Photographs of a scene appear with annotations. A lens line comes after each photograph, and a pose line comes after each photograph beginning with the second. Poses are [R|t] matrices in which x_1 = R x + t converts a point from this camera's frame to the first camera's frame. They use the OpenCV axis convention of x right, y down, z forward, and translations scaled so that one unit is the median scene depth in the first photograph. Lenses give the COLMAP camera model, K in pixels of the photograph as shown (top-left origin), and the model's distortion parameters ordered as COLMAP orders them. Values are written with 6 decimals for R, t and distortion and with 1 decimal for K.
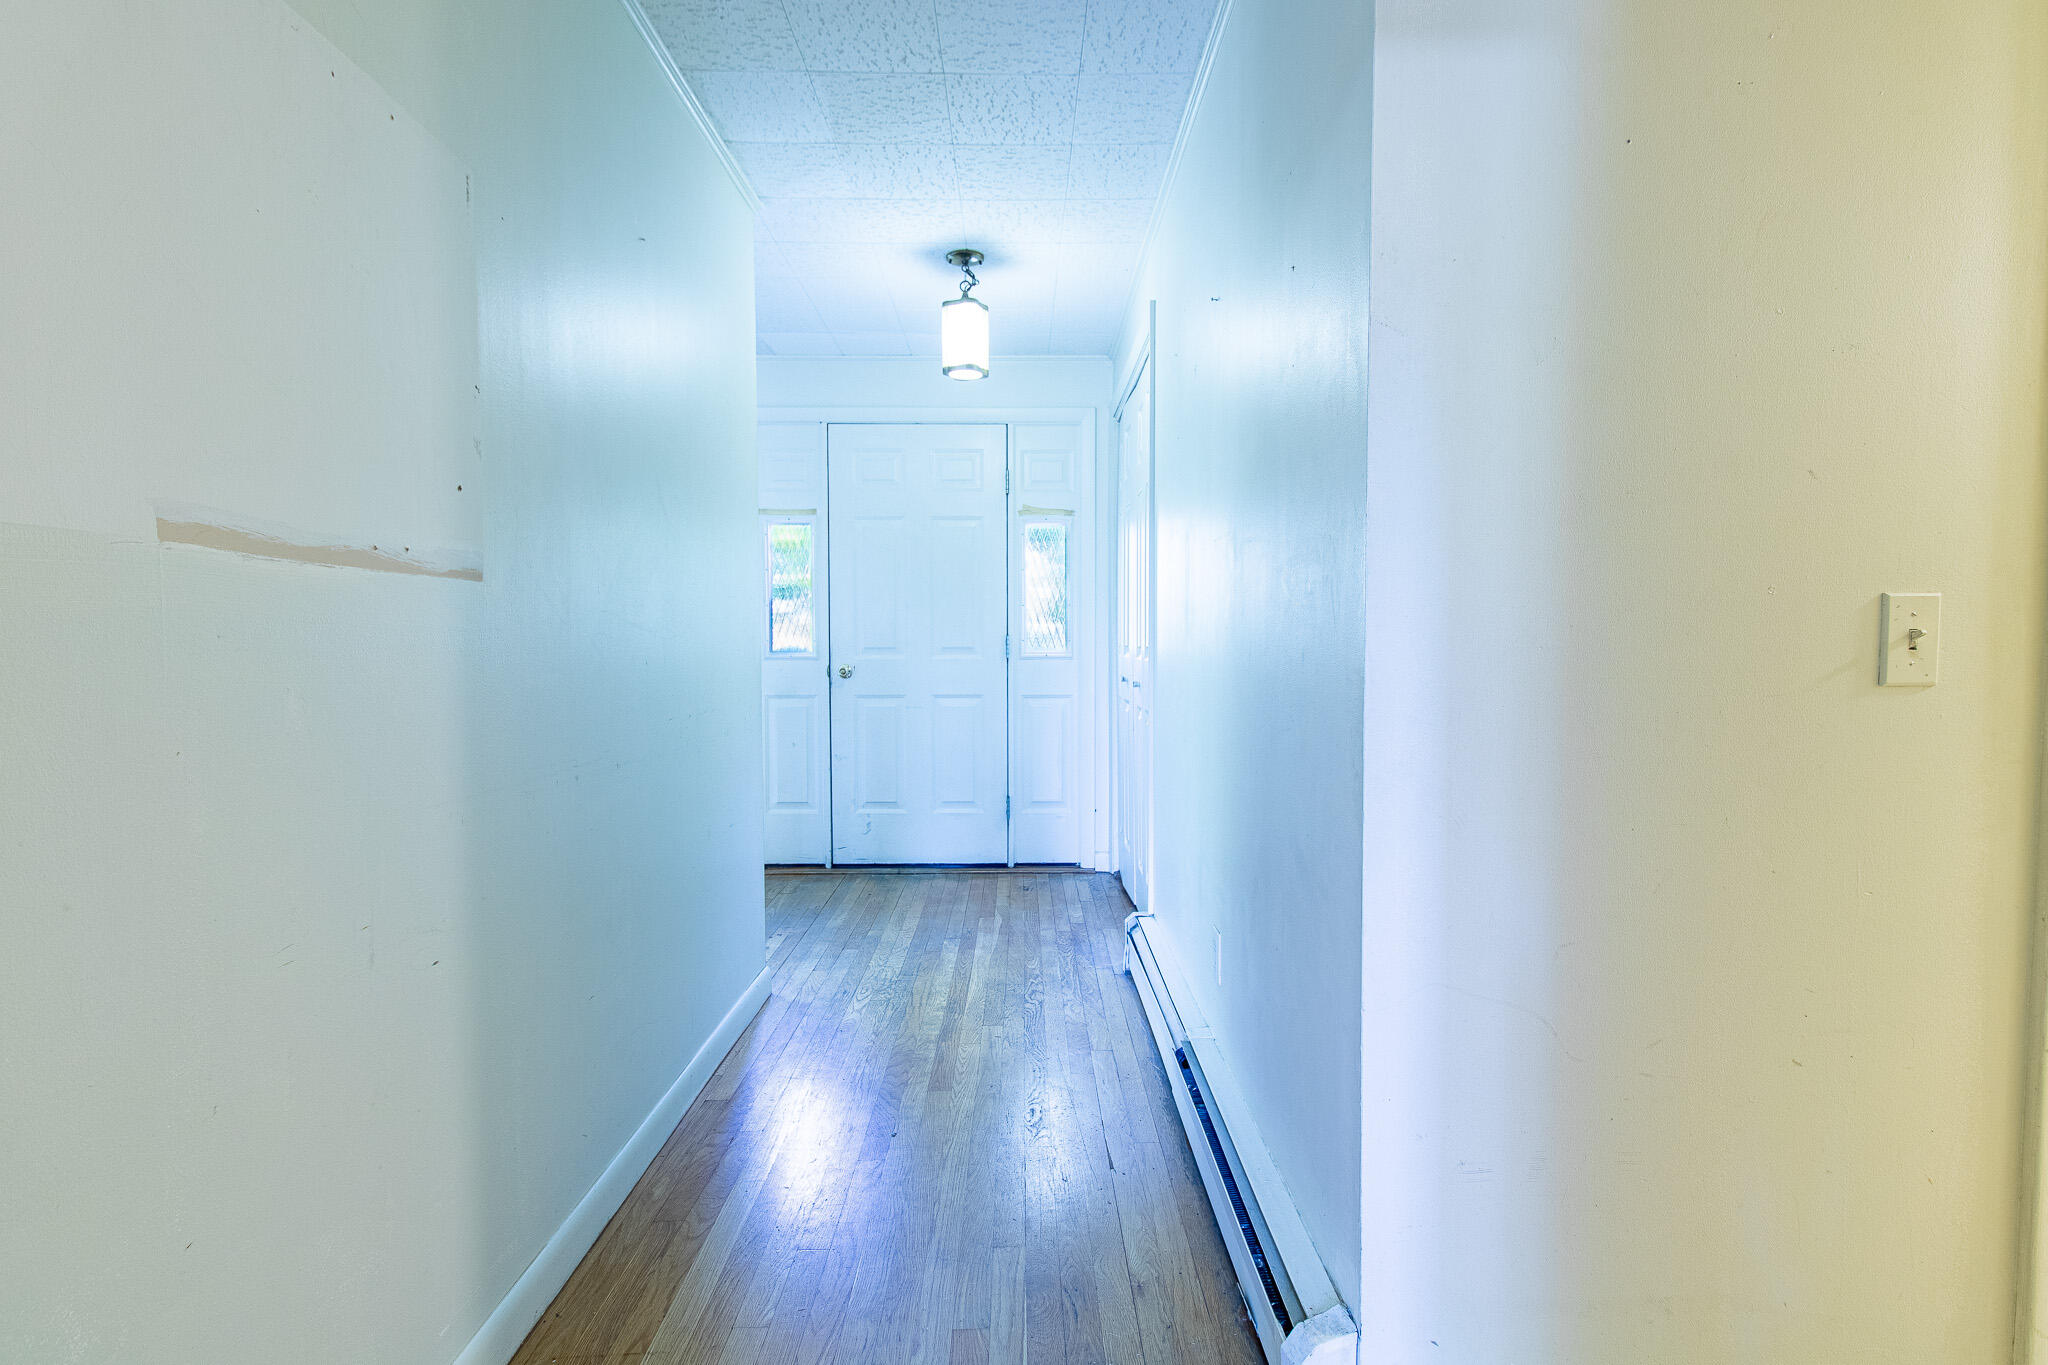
lens RADIAL K [[922.7, 0, 1024.0], [0, 922.7, 682.5], [0, 0, 1]] dist [-0.001824, -0.000333]
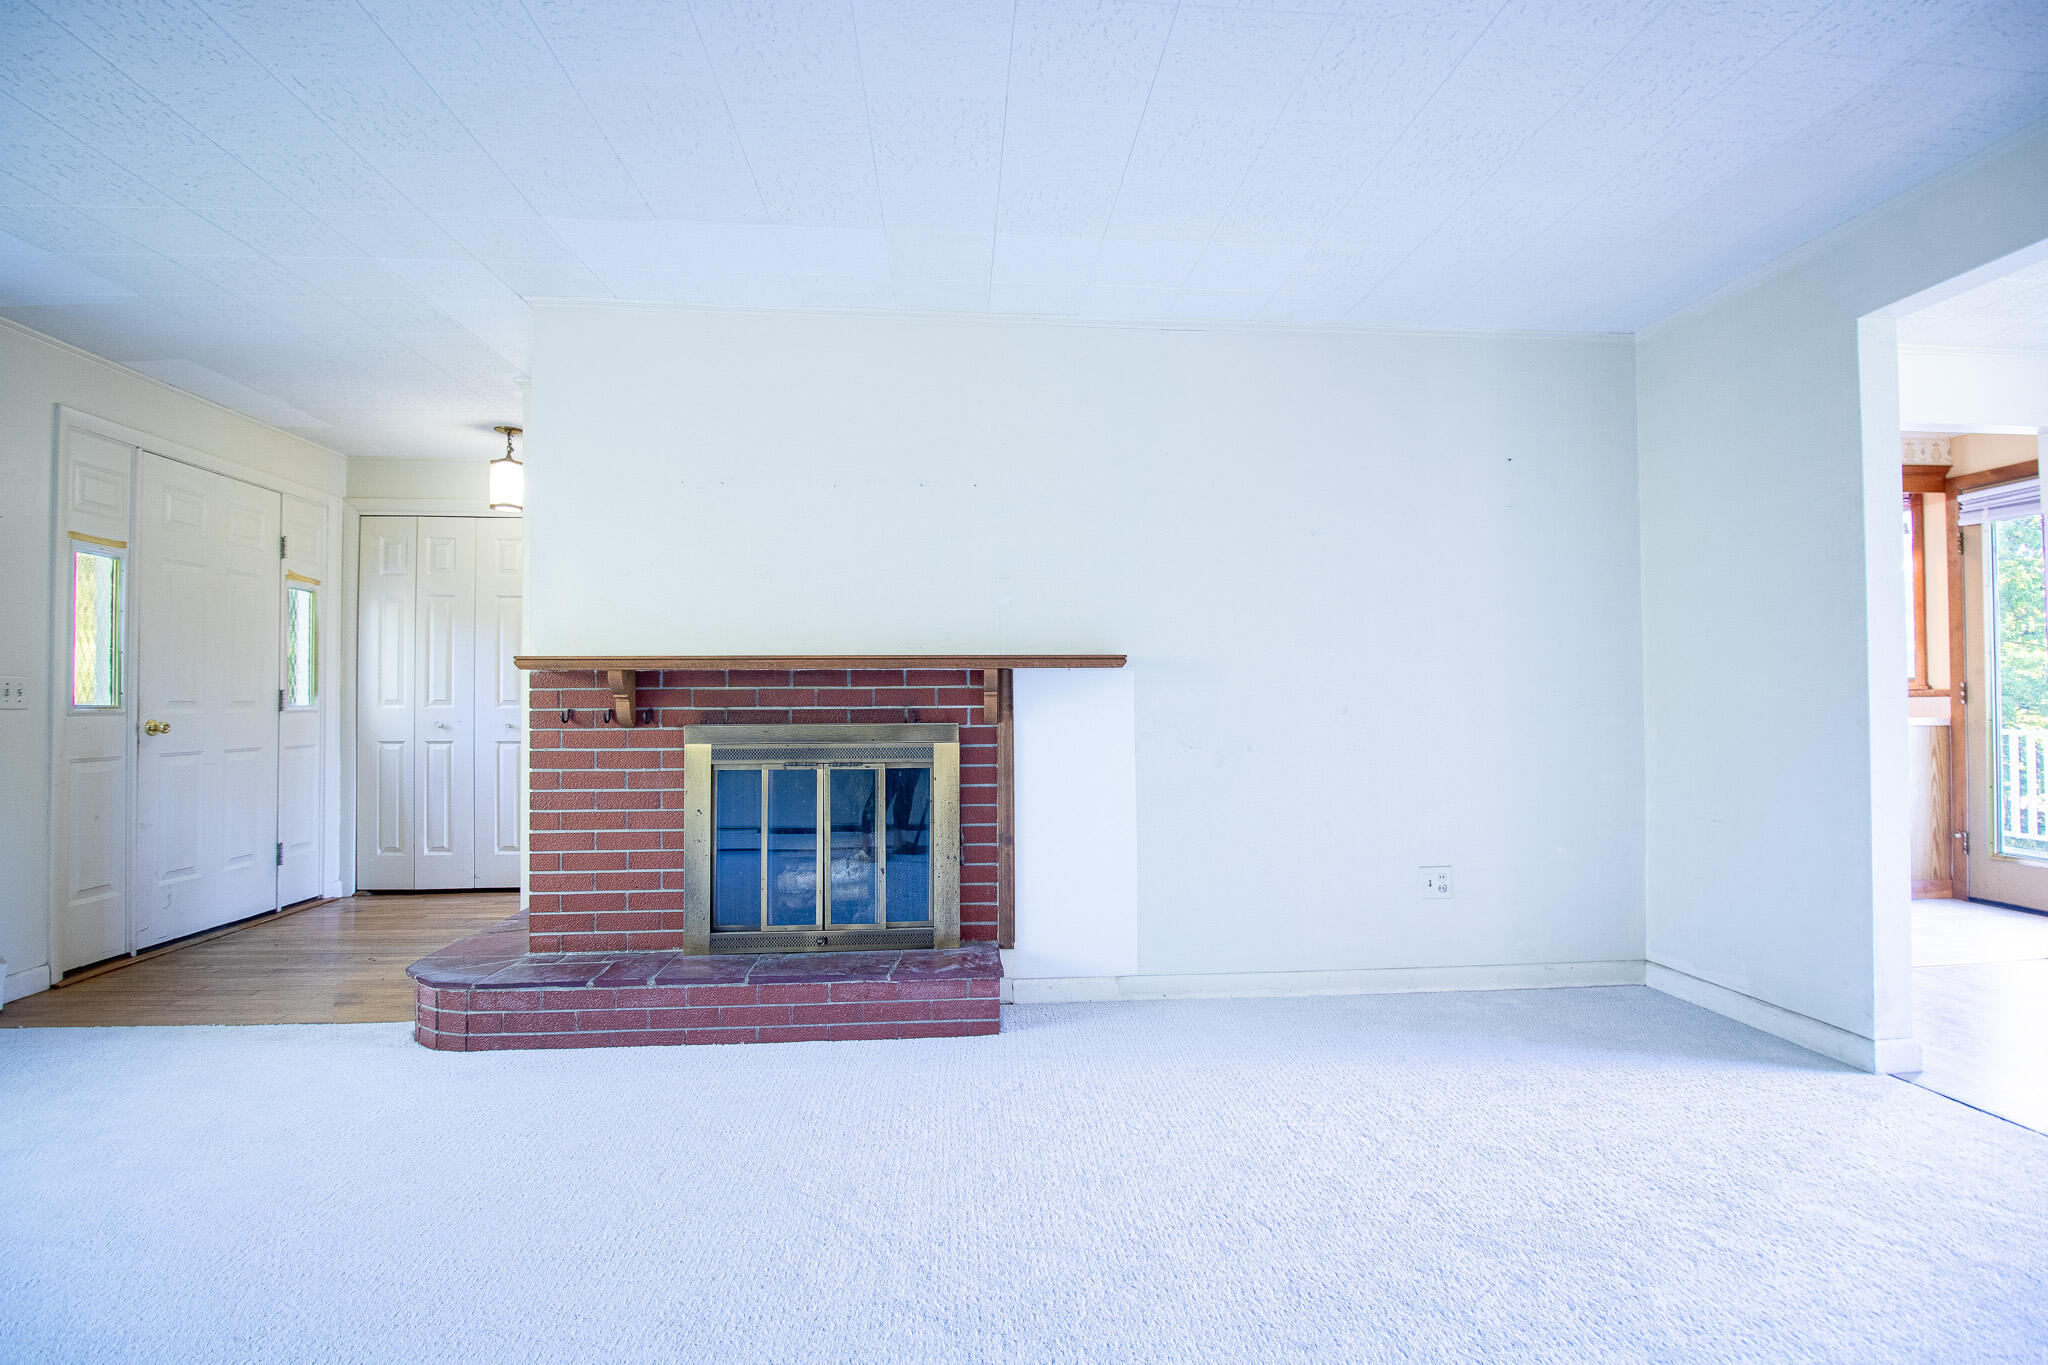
lens RADIAL K [[922.7, 0, 1024.0], [0, 922.7, 682.5], [0, 0, 1]] dist [-0.001824, -0.000333]
pose [[-0.015907, 0.021294, 0.999647, -1.098537], [0.040761, 0.998956, -0.020630, -0.002955], [-0.999042, 0.040418, -0.016758, 0.169580]]
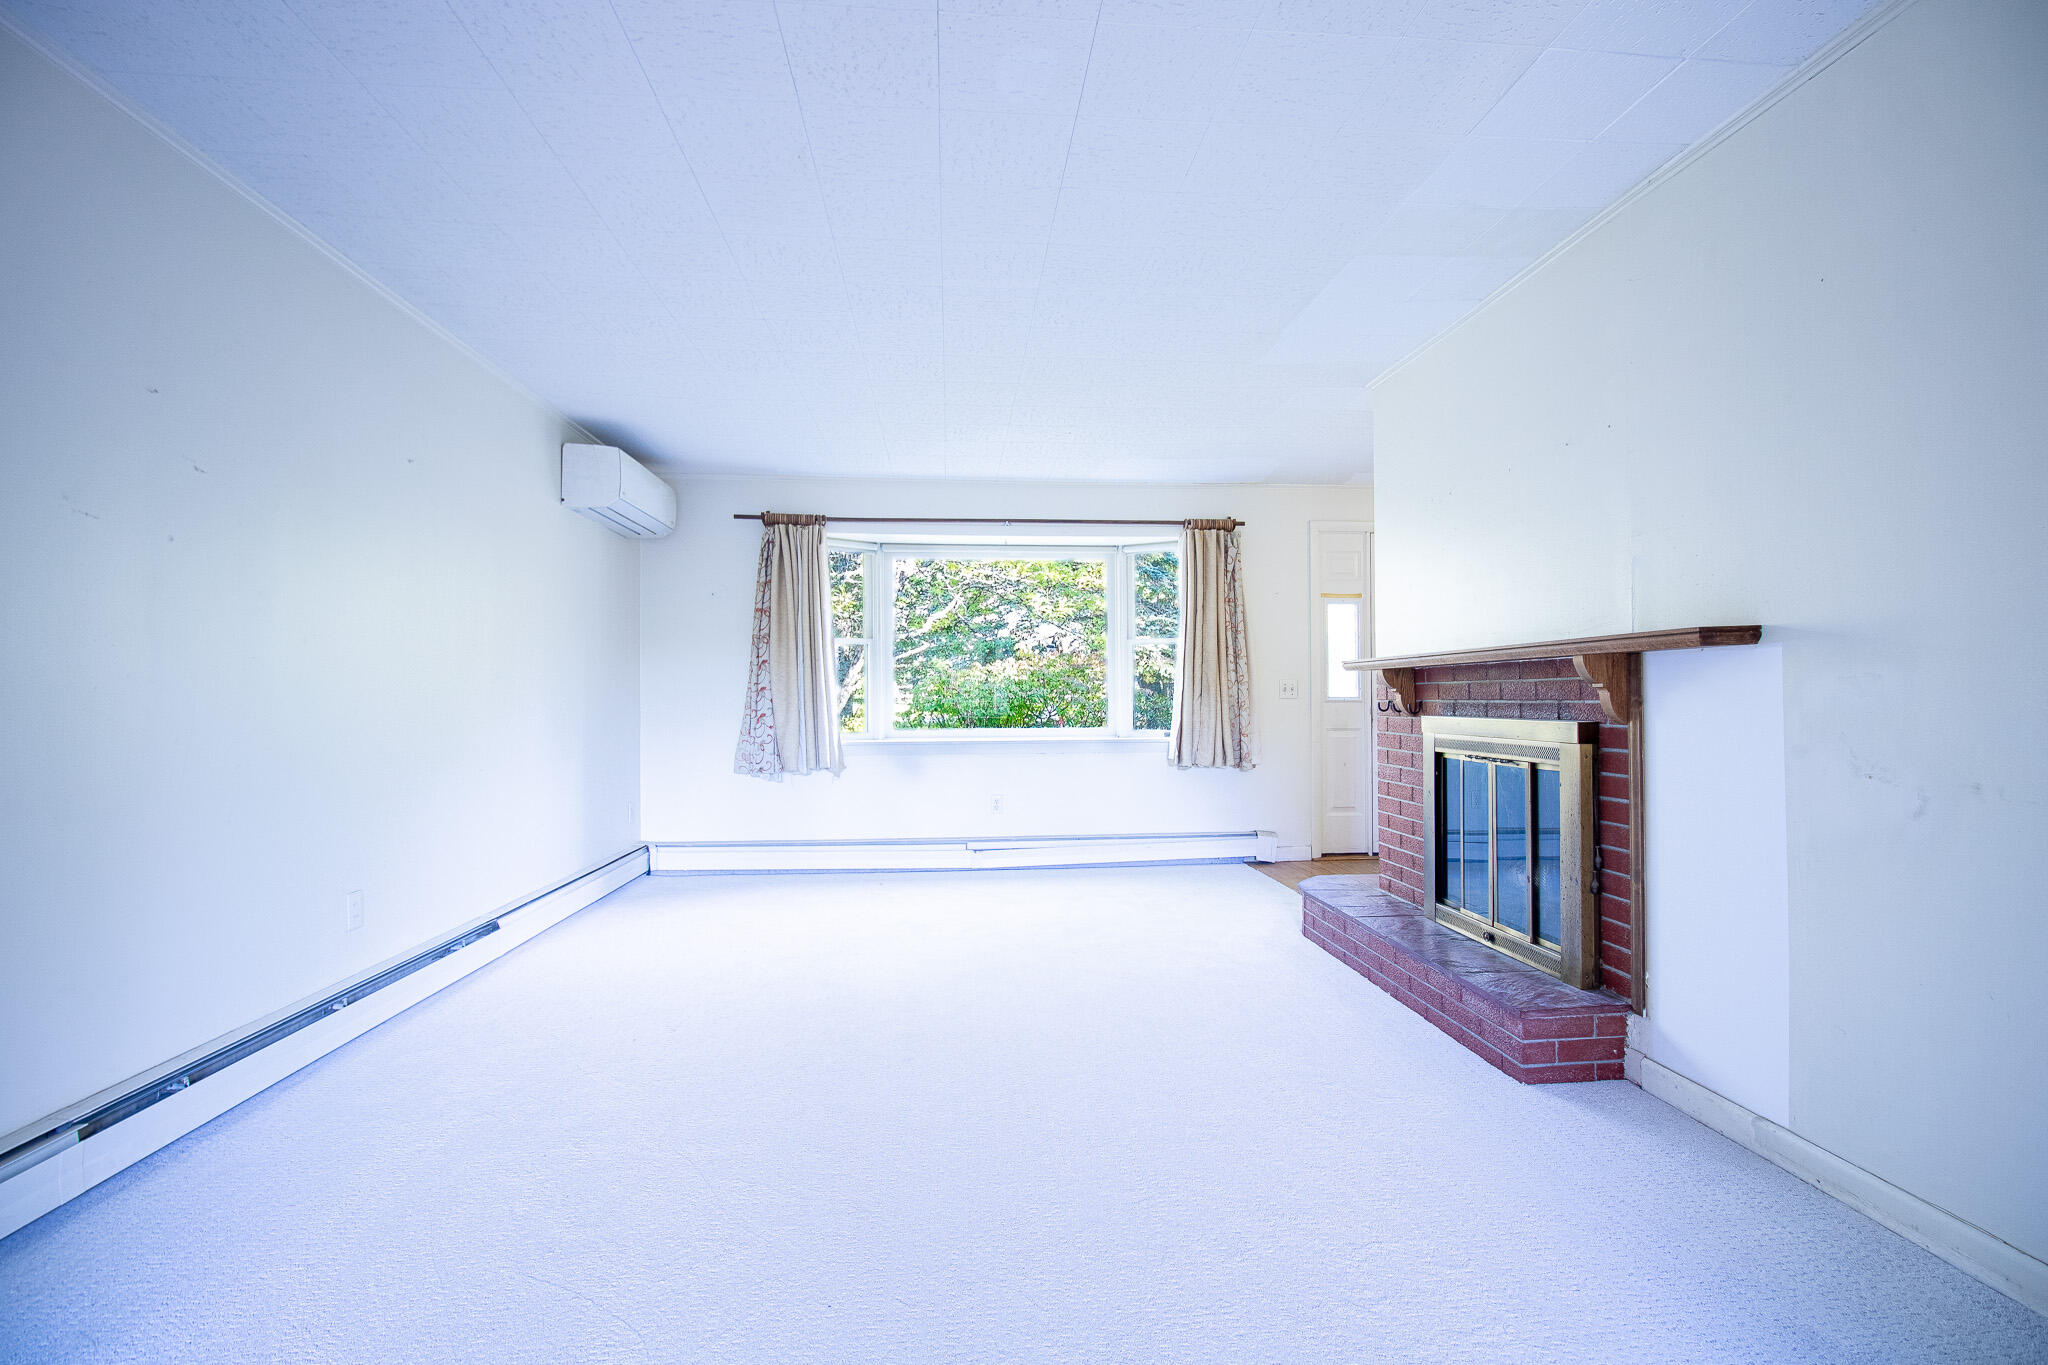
lens RADIAL K [[957.5, 0, 1043.5], [0, 957.5, 687.5], [0, 0, 1]] dist [-0.000230, 0.000432]
pose [[0.998996, -0.000783, 0.044785, -0.757007], [0.002867, 0.998915, -0.046481, 0.017703], [-0.044700, 0.046563, 0.997915, -0.398362]]
